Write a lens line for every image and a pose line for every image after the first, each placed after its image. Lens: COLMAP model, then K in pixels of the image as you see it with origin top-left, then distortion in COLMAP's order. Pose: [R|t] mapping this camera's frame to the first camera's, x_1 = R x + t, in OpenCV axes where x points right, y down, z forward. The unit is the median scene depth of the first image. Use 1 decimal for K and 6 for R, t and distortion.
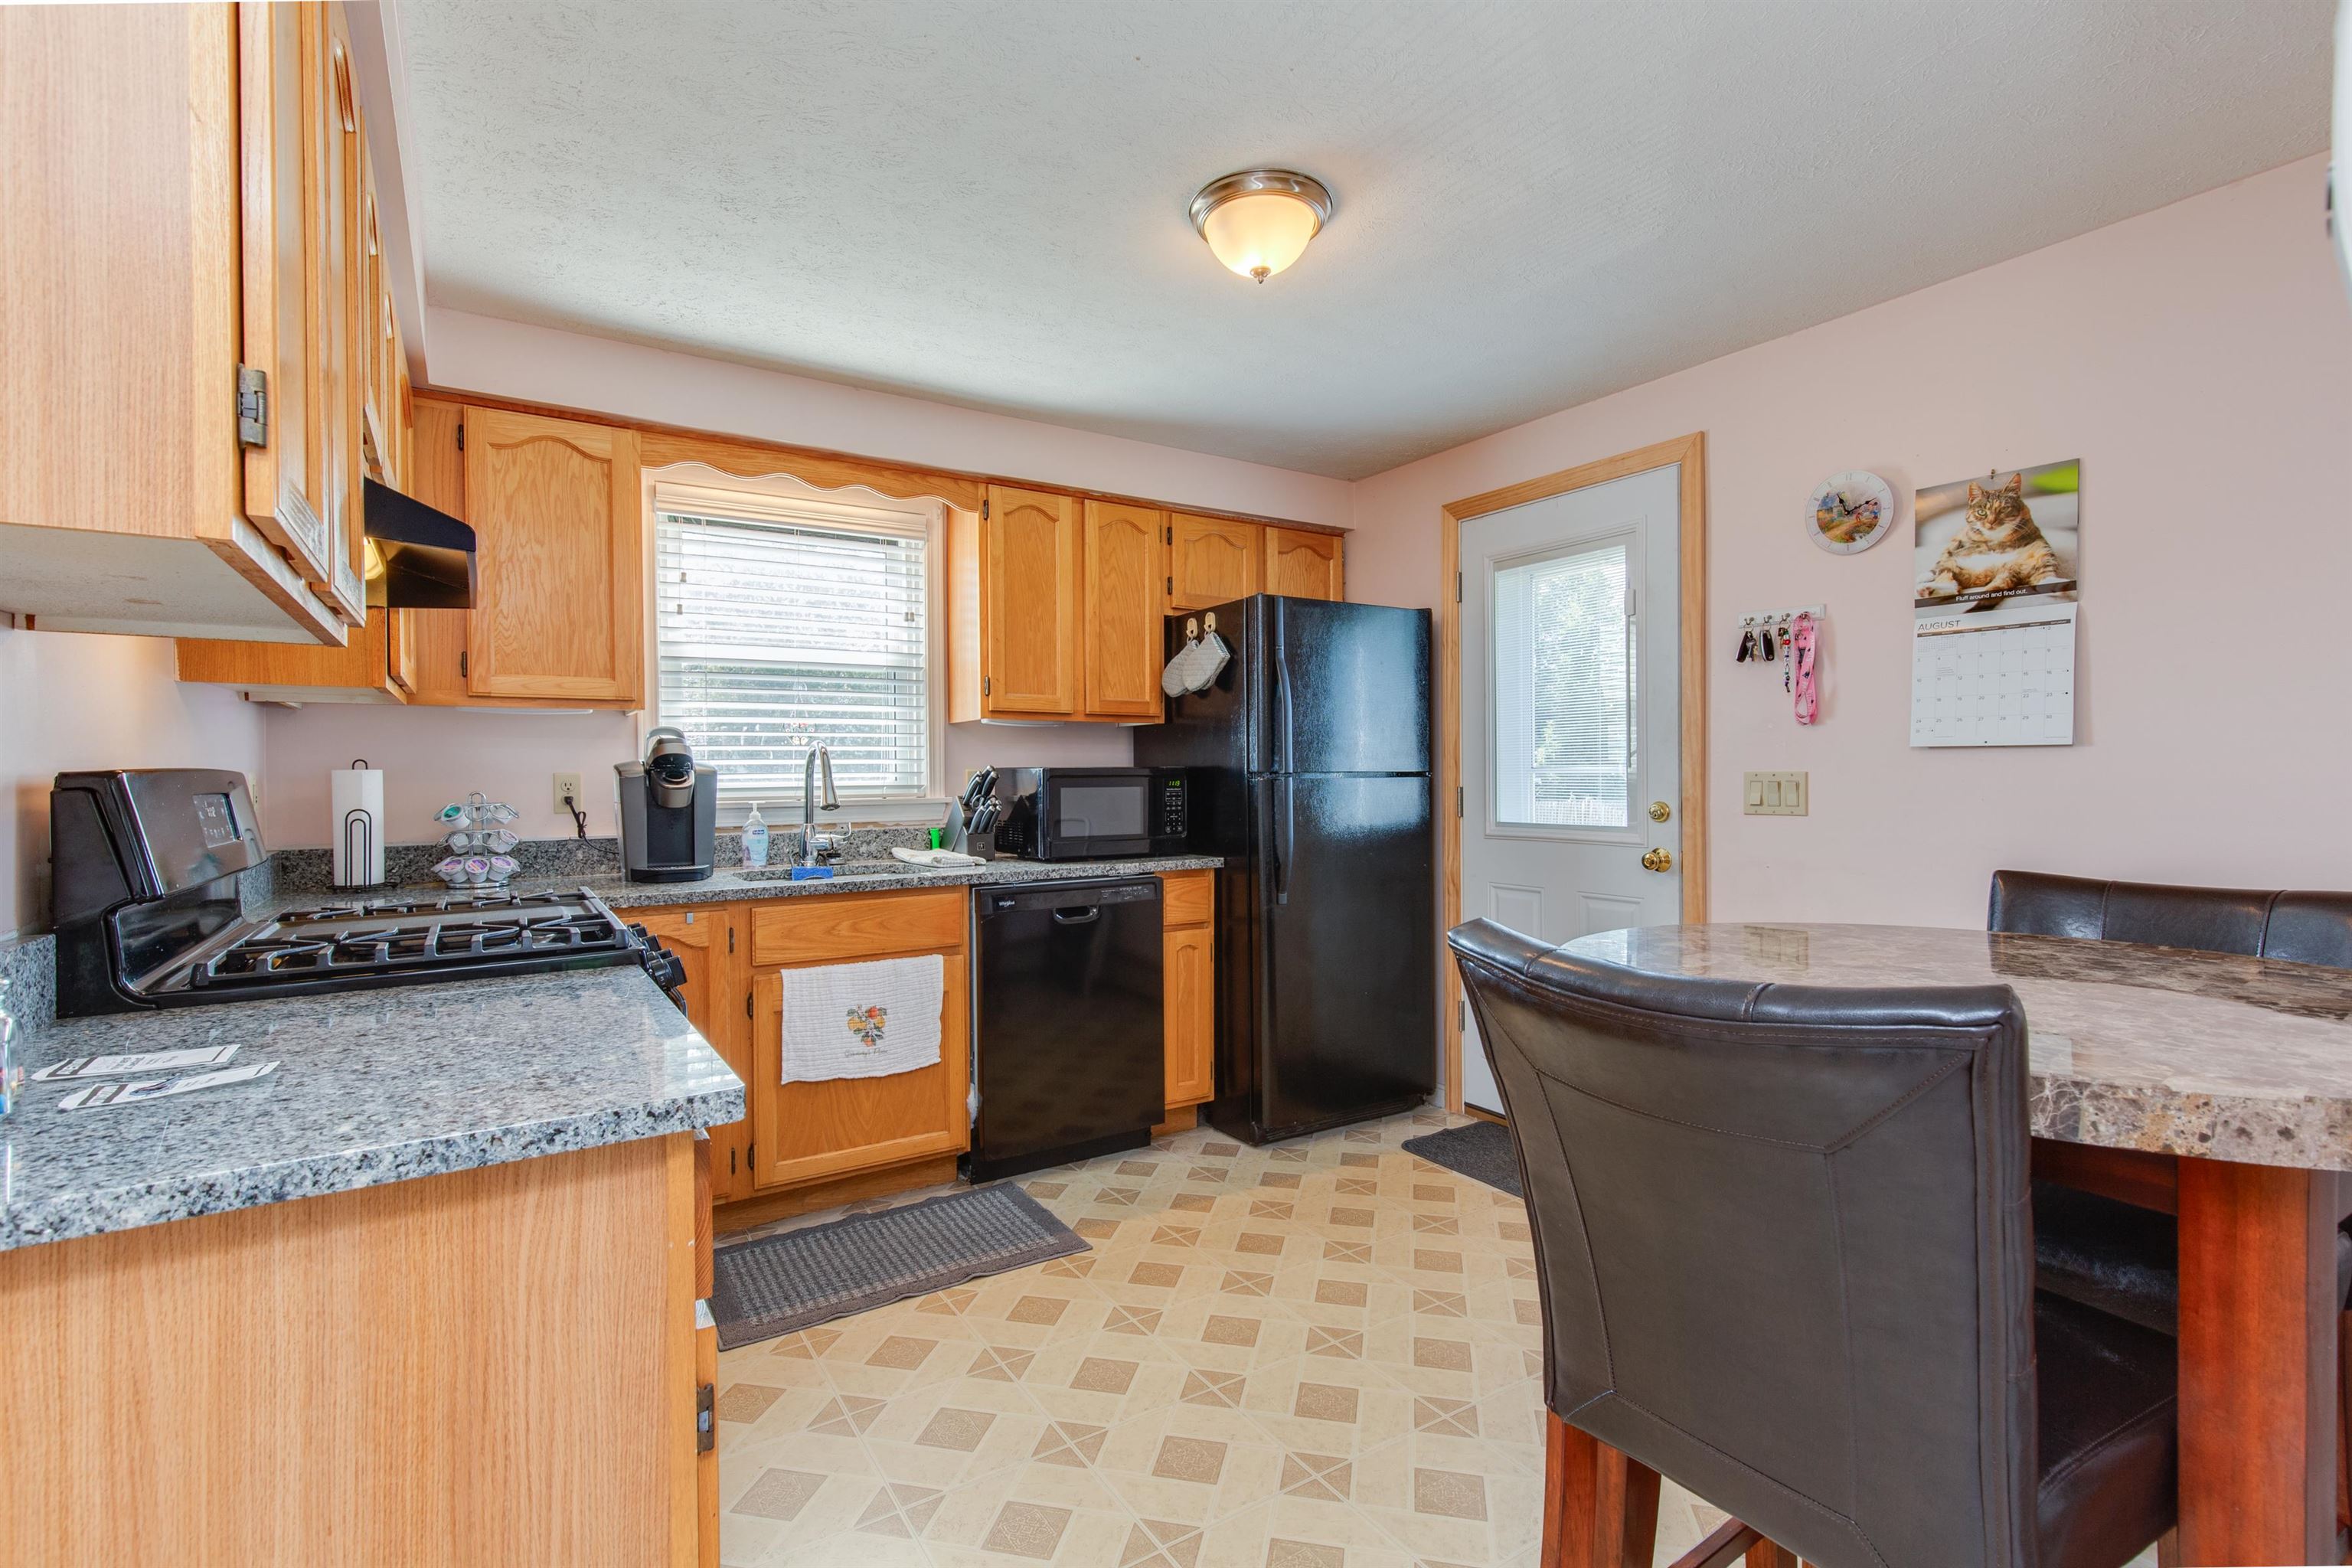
lens RADIAL K [[1078.7, 0, 1158.9], [0, 1078.7, 779.7], [0, 0, 1]] dist [0.007318, -0.001669]
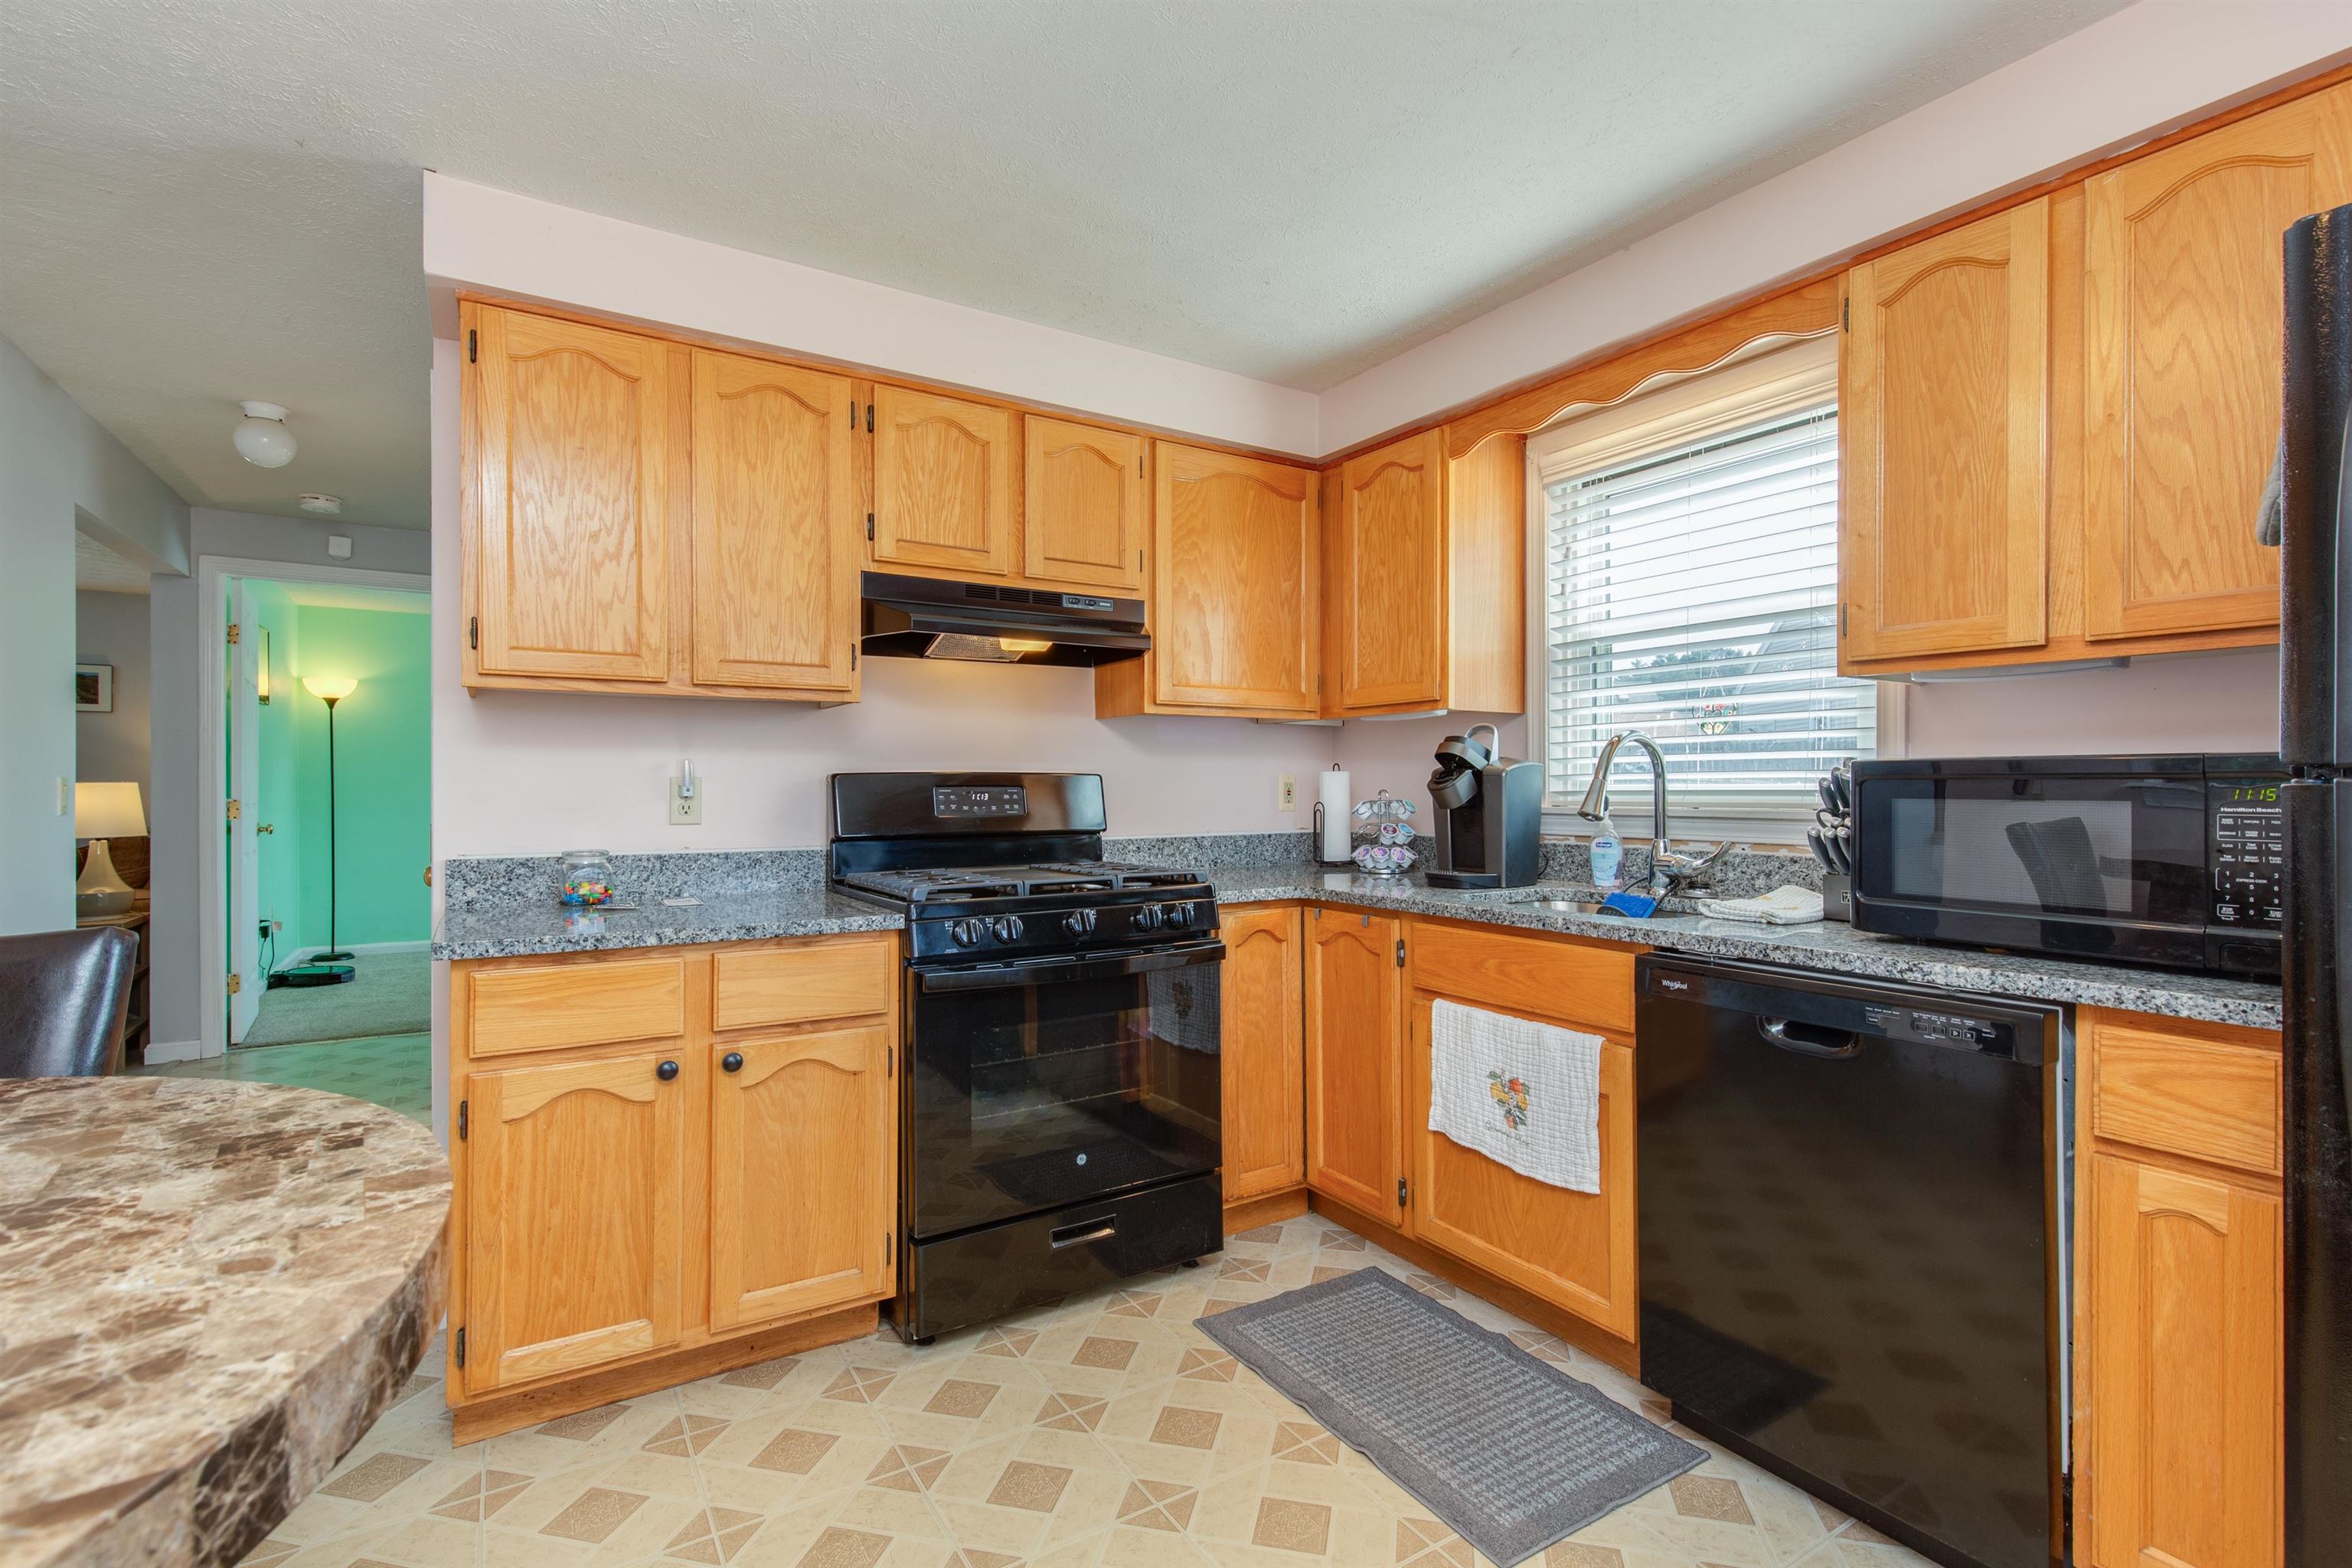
lens RADIAL K [[1065.9, 0, 1180.2], [0, 1065.9, 779.9], [0, 0, 1]] dist [0.014457, -0.013269]
pose [[-0.003186, 0.003488, -0.999989, 0.480550], [-0.002422, 0.999991, 0.003495, -0.002662], [0.999992, 0.002433, -0.003178, 0.749335]]
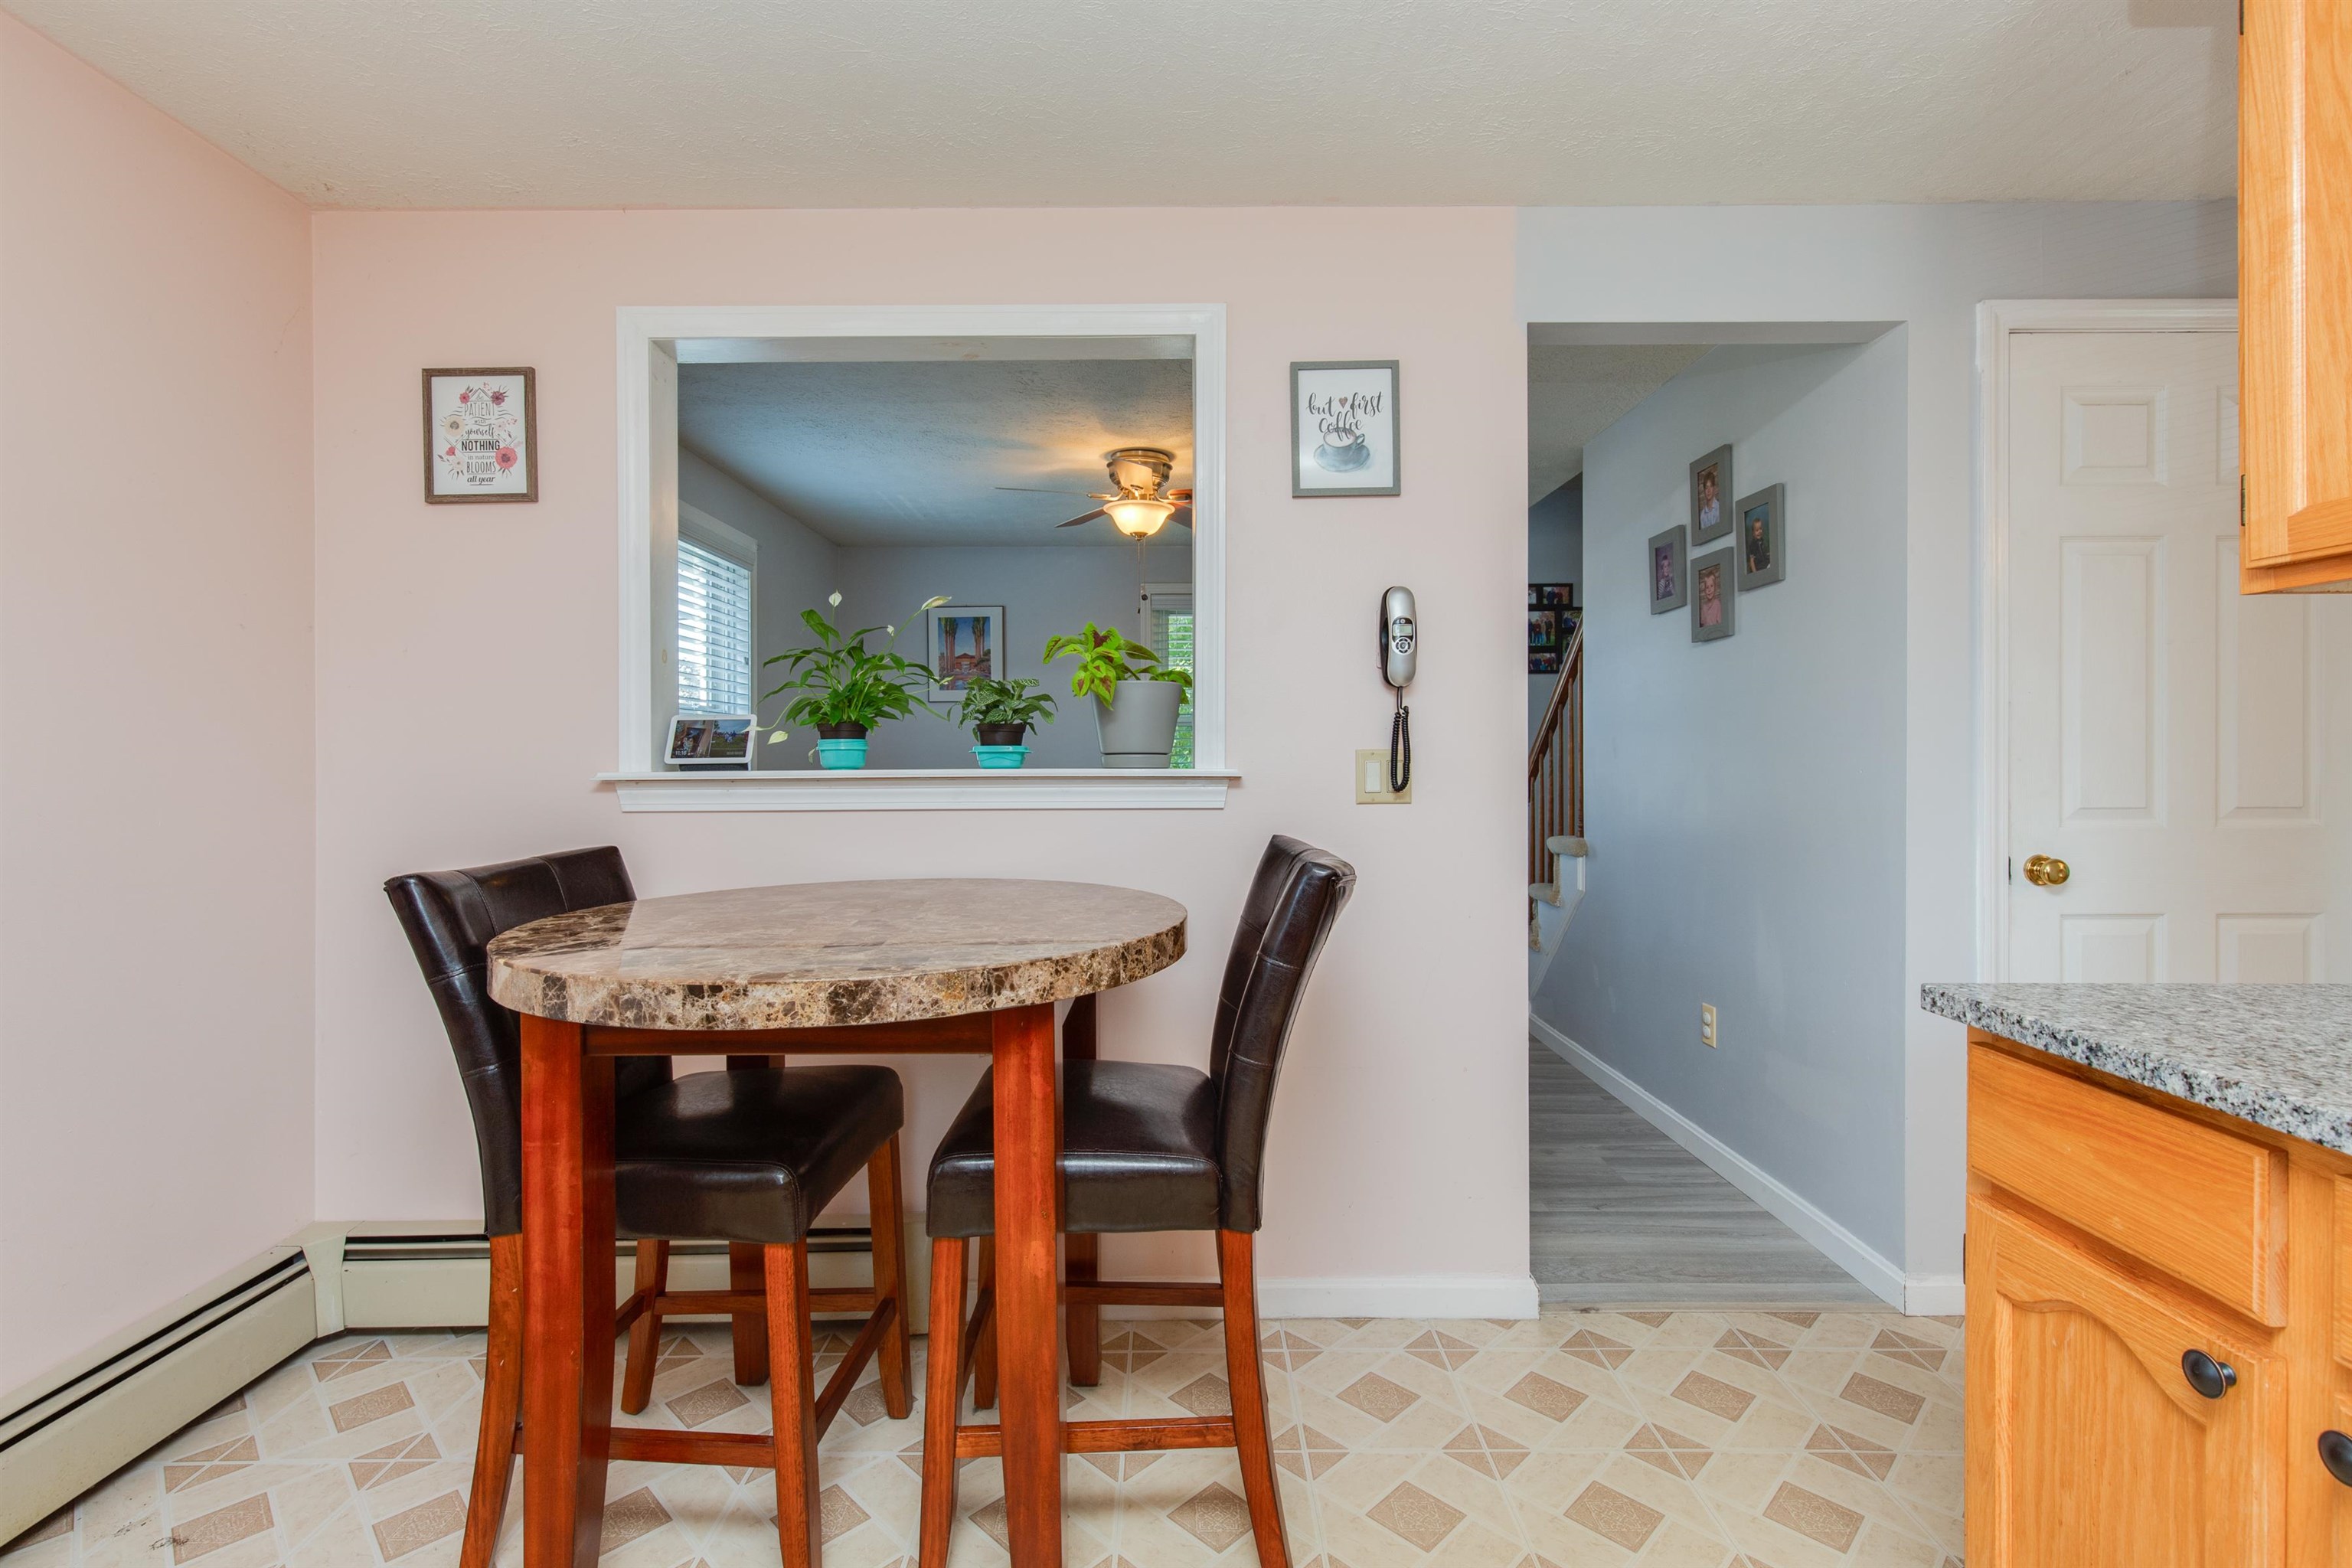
lens RADIAL K [[1069.0, 0, 1172.8], [0, 1069.0, 756.7], [0, 0, 1]] dist [0.001998, -0.000046]
pose [[-0.843645, 0.007620, 0.536848, -0.099740], [0.008589, 0.999963, -0.000696, -0.001116], [-0.536833, 0.004023, -0.843679, 0.853293]]
